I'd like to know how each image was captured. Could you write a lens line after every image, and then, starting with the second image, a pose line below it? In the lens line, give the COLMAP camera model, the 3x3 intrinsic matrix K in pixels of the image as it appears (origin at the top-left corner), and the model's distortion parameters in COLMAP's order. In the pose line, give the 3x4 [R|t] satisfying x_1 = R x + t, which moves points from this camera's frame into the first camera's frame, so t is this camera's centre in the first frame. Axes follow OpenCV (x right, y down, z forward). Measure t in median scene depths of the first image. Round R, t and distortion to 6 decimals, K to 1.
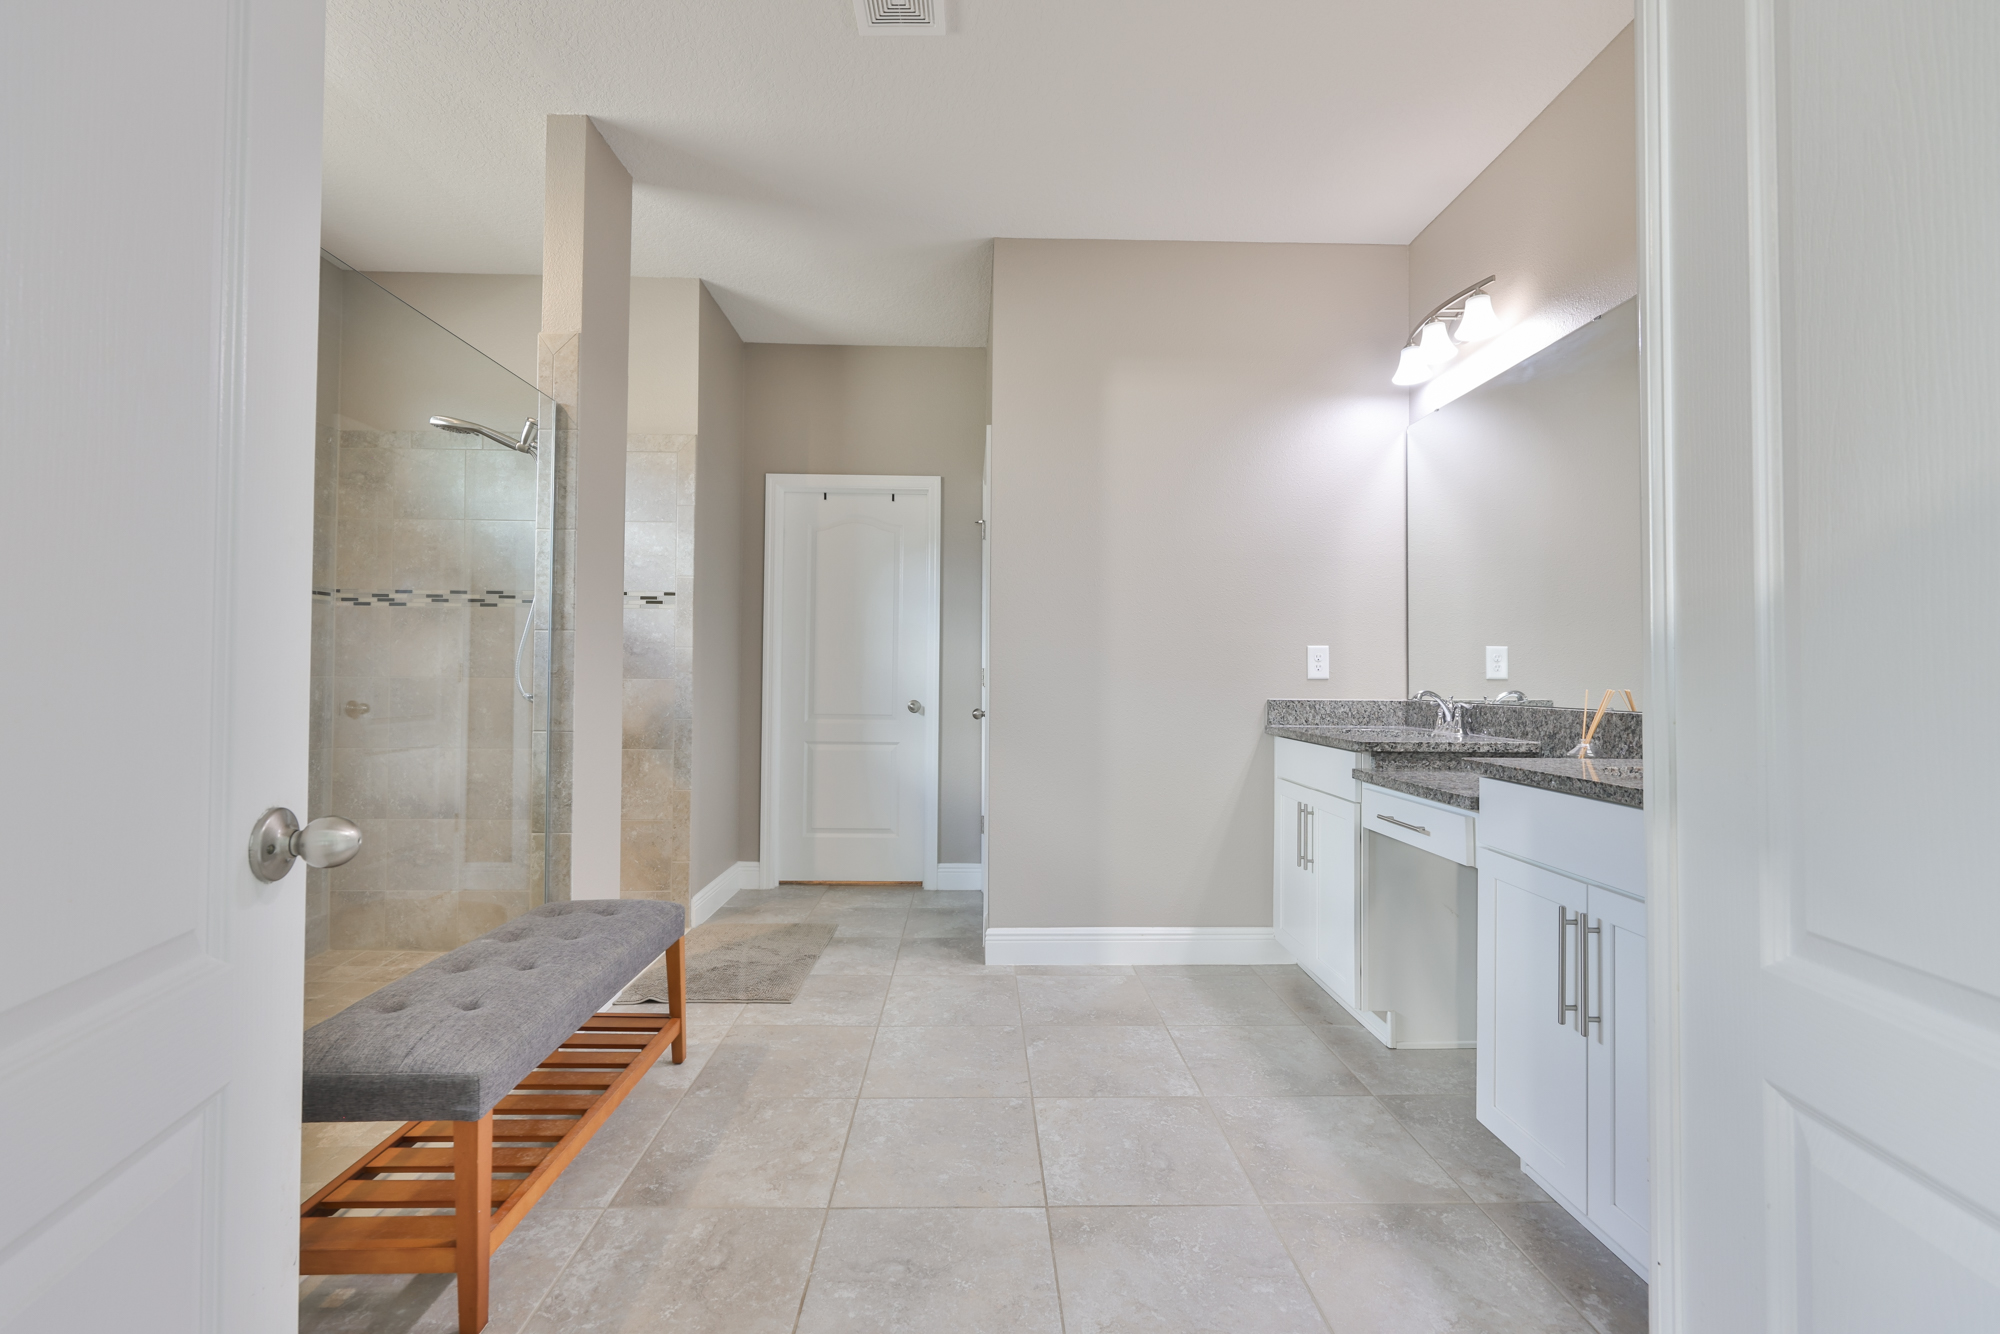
lens RADIAL K [[842.0, 0, 995.1], [0, 842.0, 662.6], [0, 0, 1]] dist [-0.002754, -0.000249]
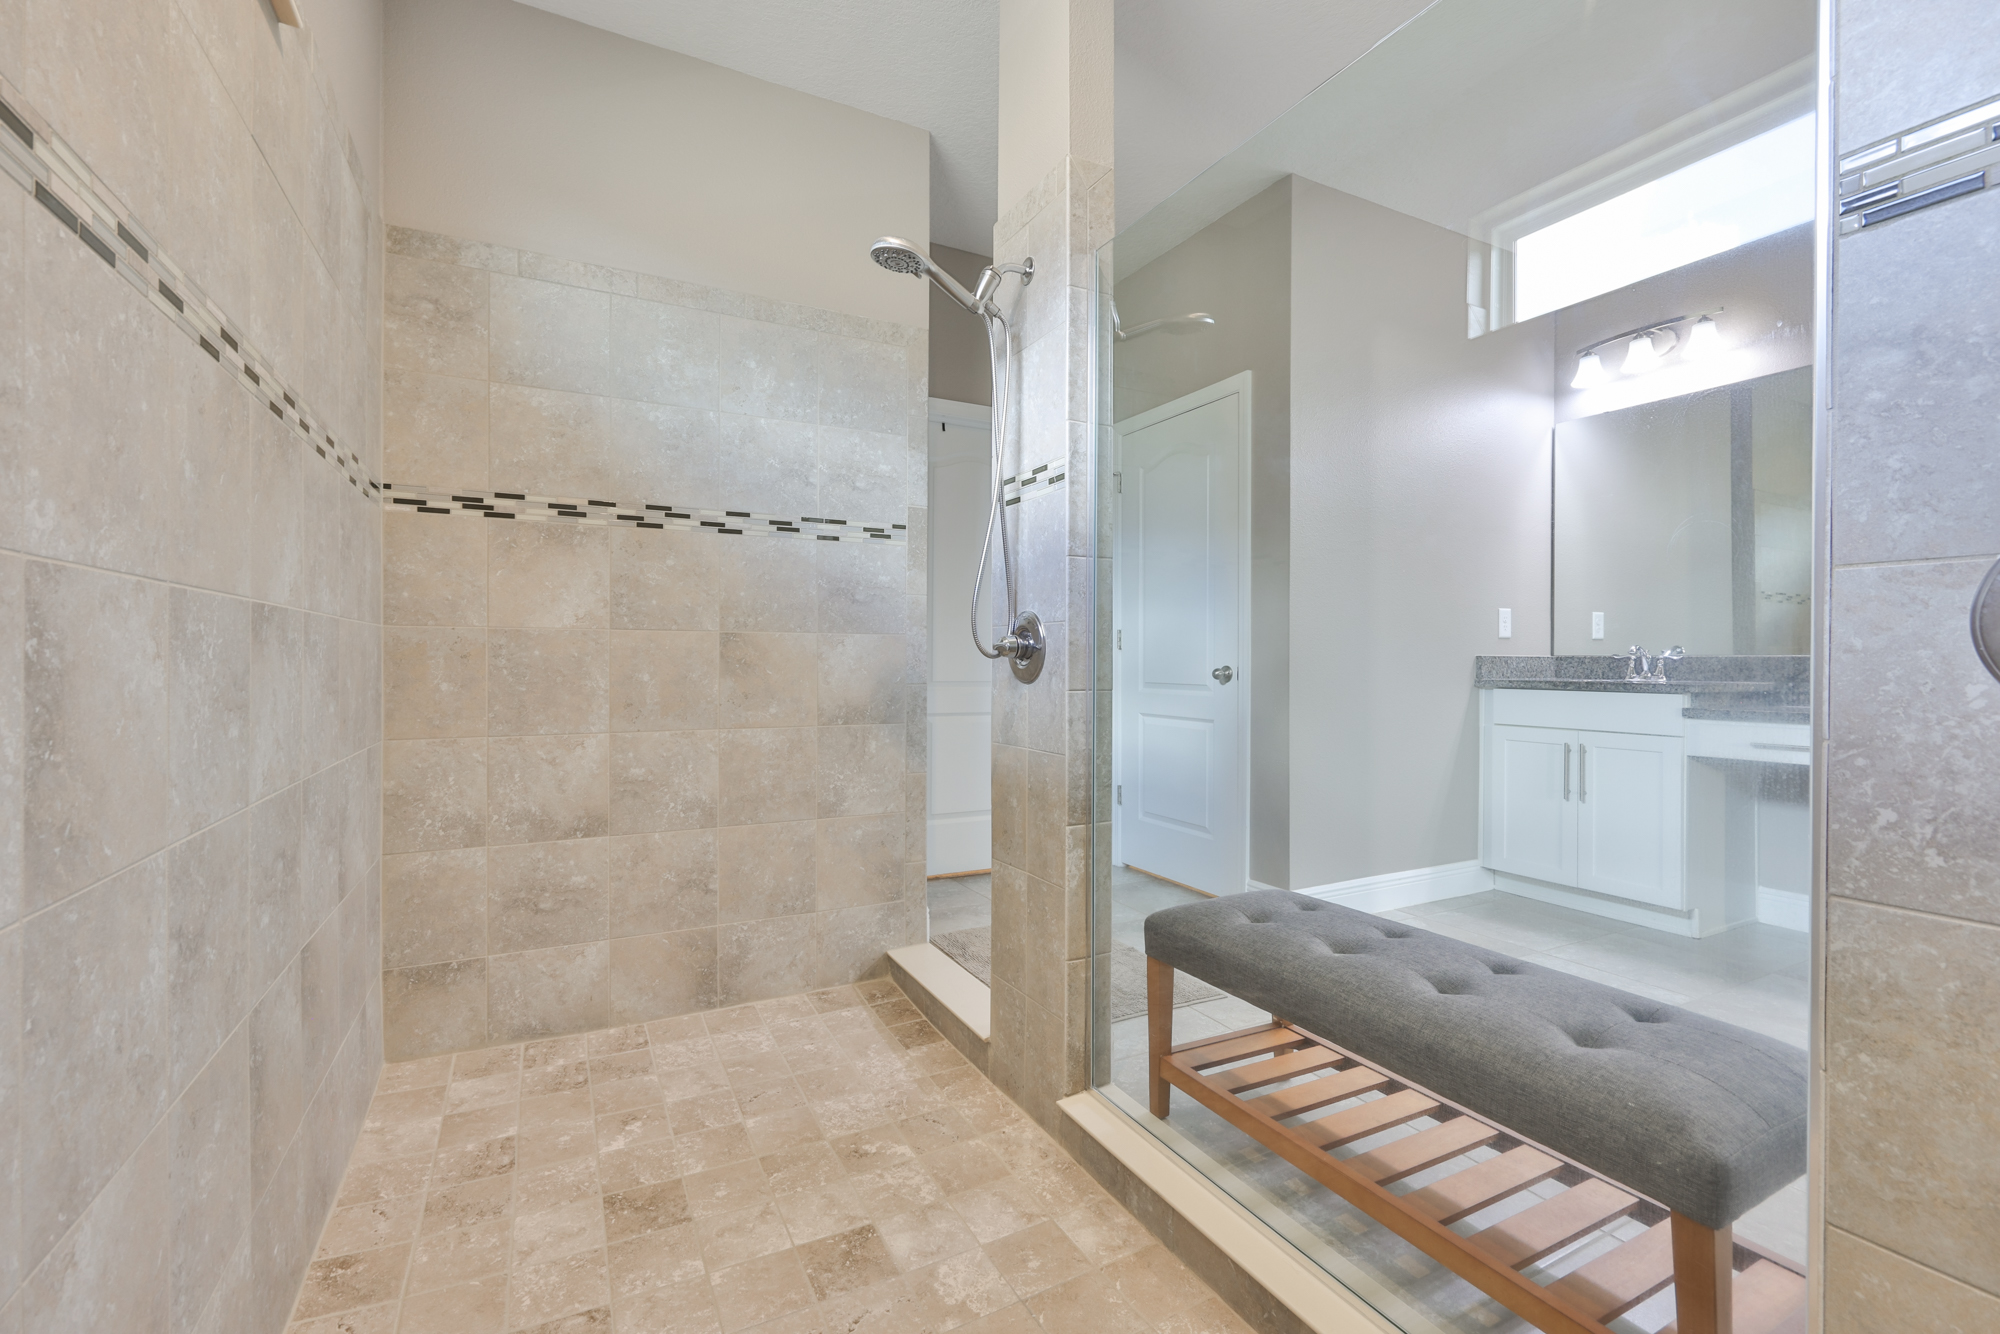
lens RADIAL K [[842.0, 0, 995.1], [0, 842.0, 662.6], [0, 0, 1]] dist [-0.002754, -0.000249]
pose [[0.898943, -0.005000, 0.438038, -0.652808], [-0.005047, 0.999750, 0.021769, 0.028213], [-0.438038, -0.021779, 0.898693, 0.248377]]
